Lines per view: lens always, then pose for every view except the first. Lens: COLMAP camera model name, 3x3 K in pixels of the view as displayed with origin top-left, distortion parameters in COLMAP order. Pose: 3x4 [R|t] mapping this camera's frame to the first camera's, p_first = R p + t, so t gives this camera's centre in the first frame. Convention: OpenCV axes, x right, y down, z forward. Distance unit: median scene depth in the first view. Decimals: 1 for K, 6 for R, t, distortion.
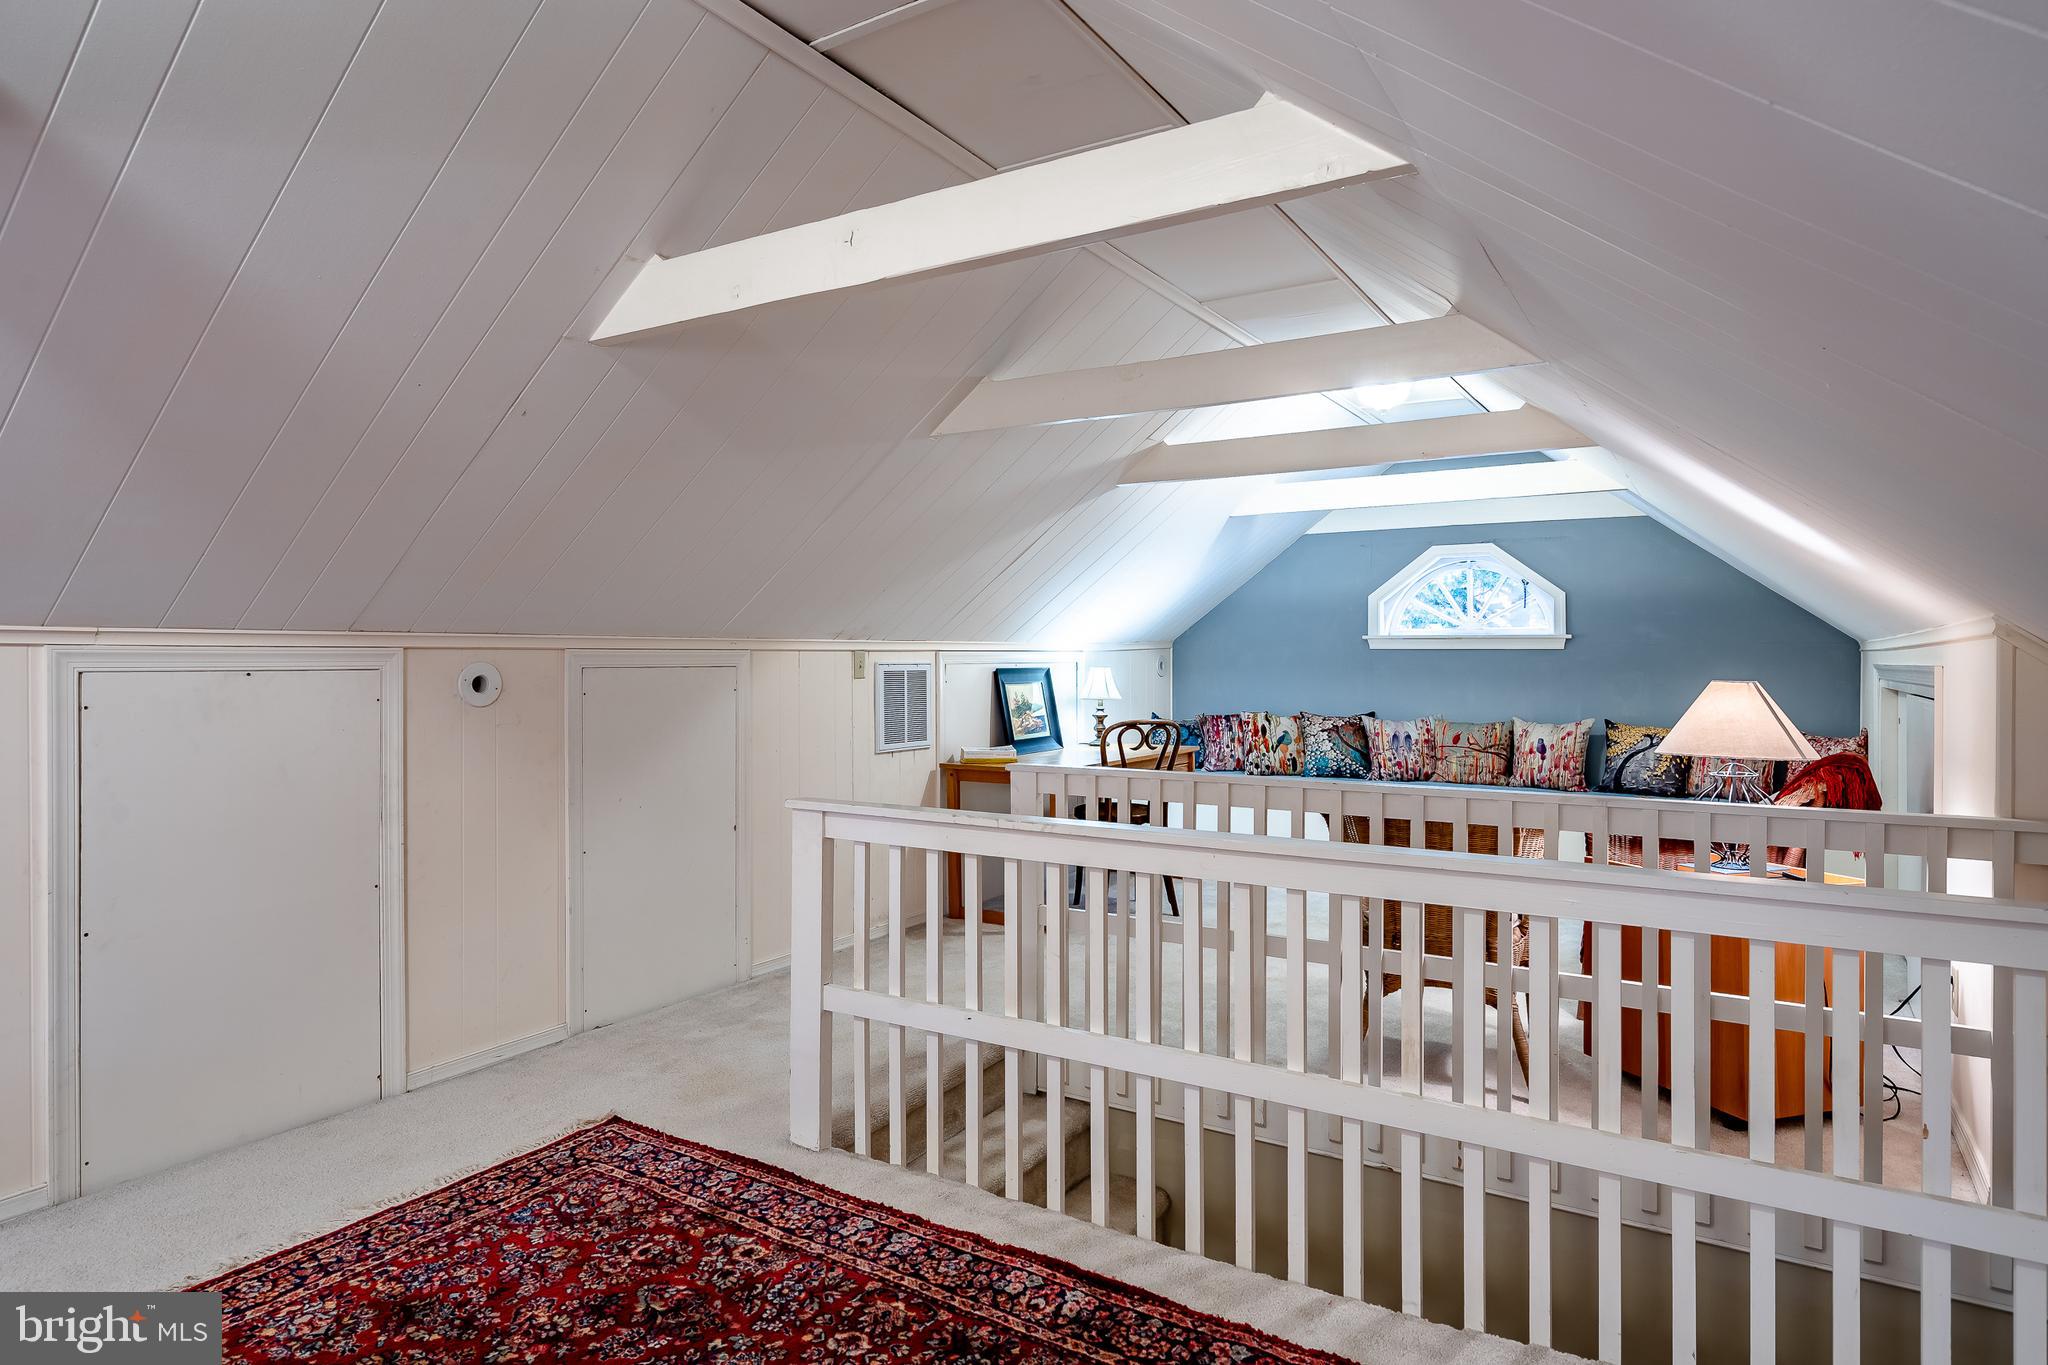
lens RADIAL K [[1160.3, 0, 1023.9], [0, 1160.3, 672.8], [0, 0, 1]] dist [0.004021, 0.001369]
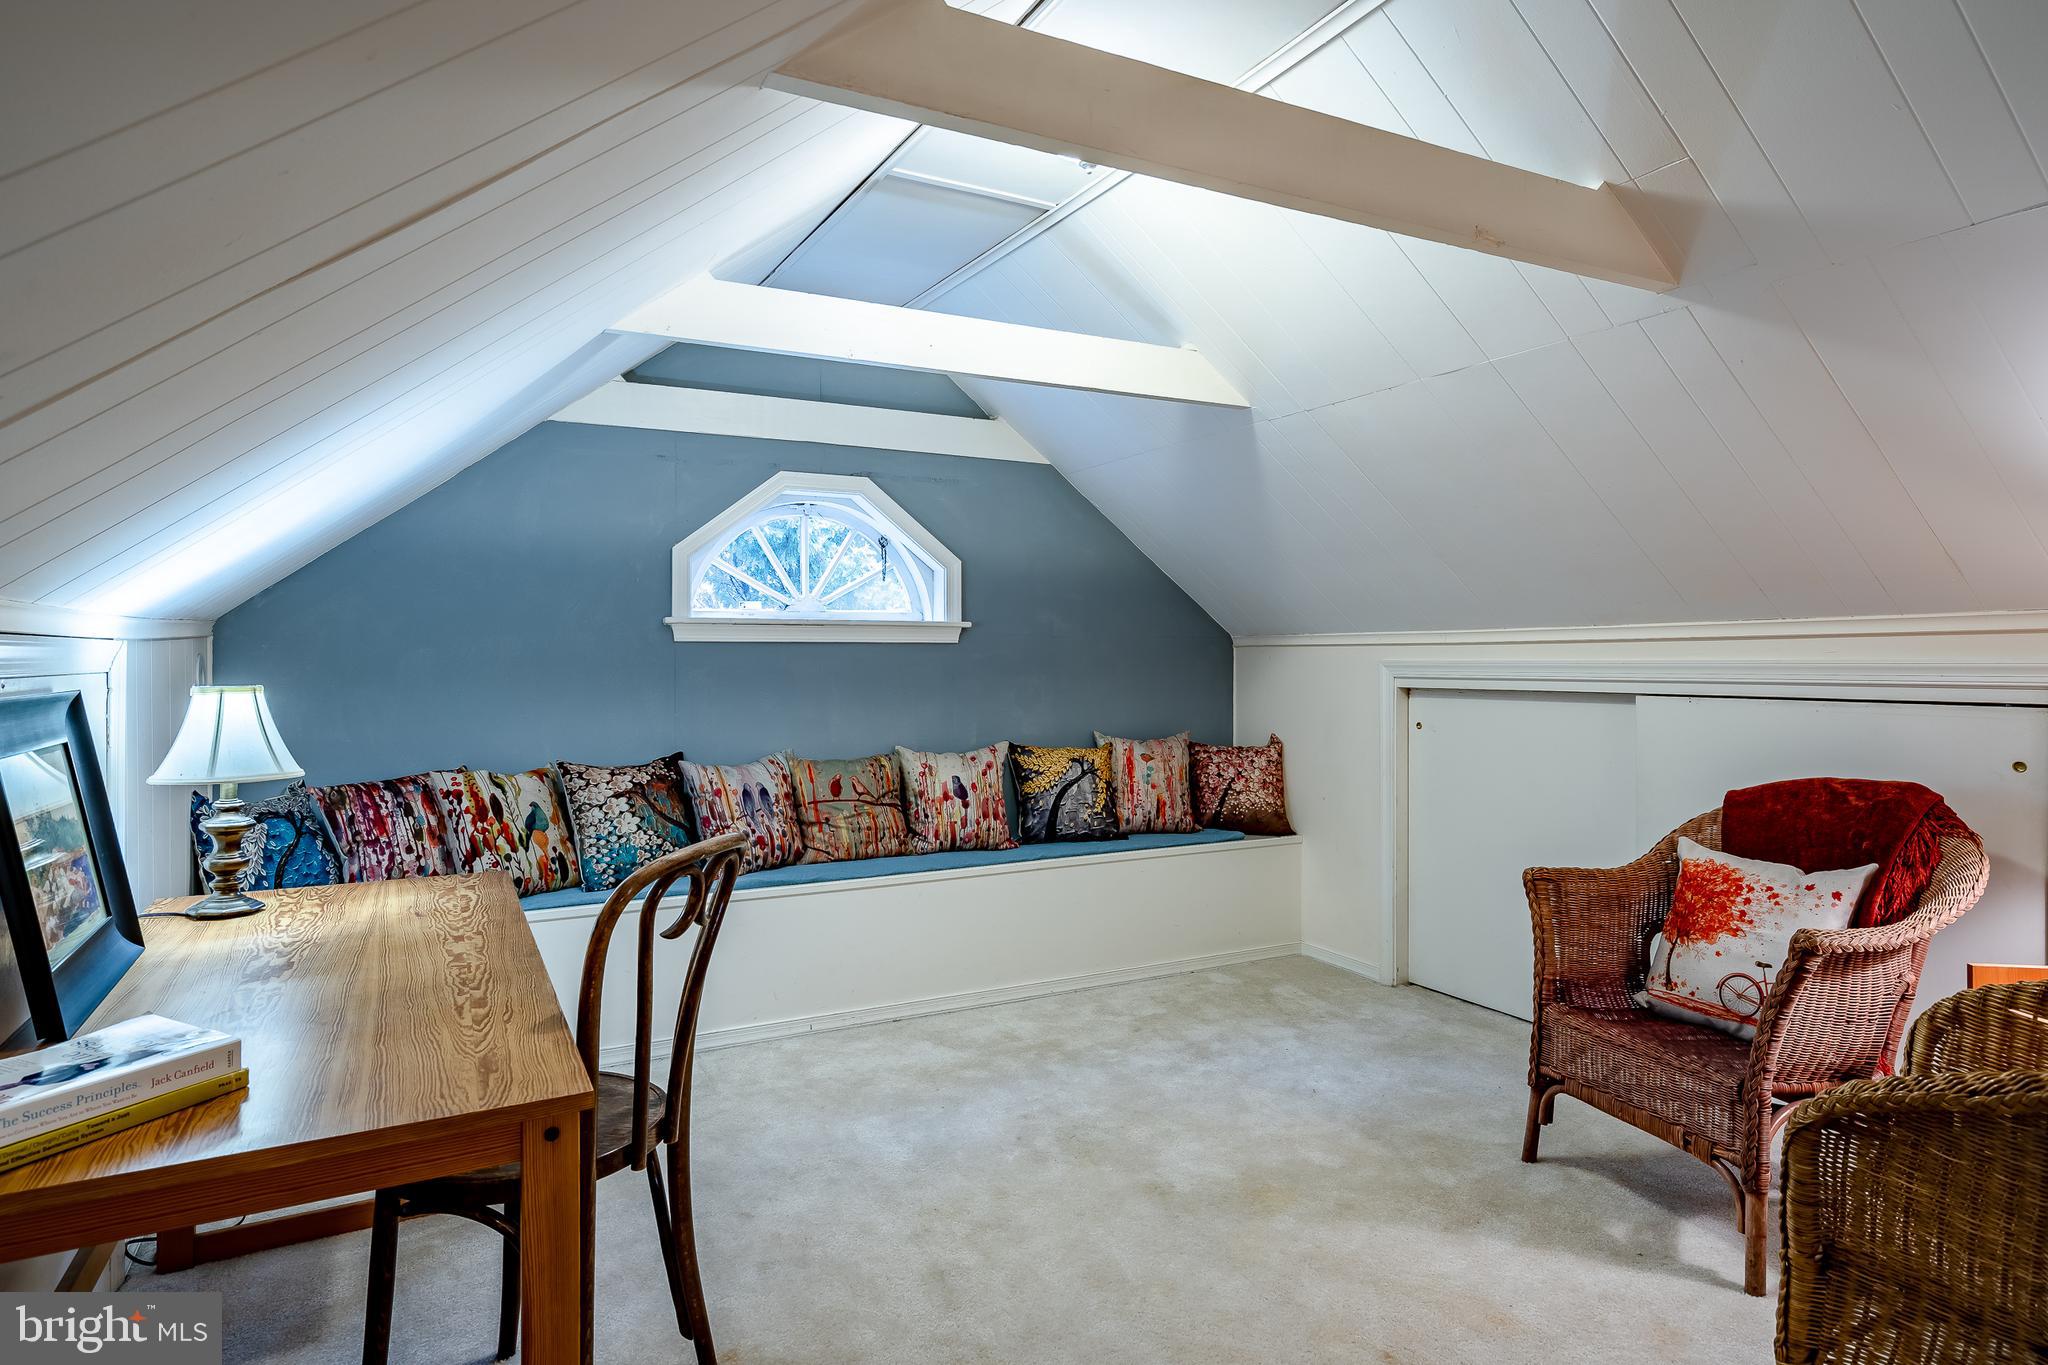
lens RADIAL K [[1160.3, 0, 1023.7], [0, 1160.3, 661.3], [0, 0, 1]] dist [0.004021, 0.001369]
pose [[0.502949, -0.005862, 0.864296, -0.107383], [0.015557, 0.999876, -0.002271, -0.007096], [-0.864176, 0.014588, 0.502978, 0.592998]]
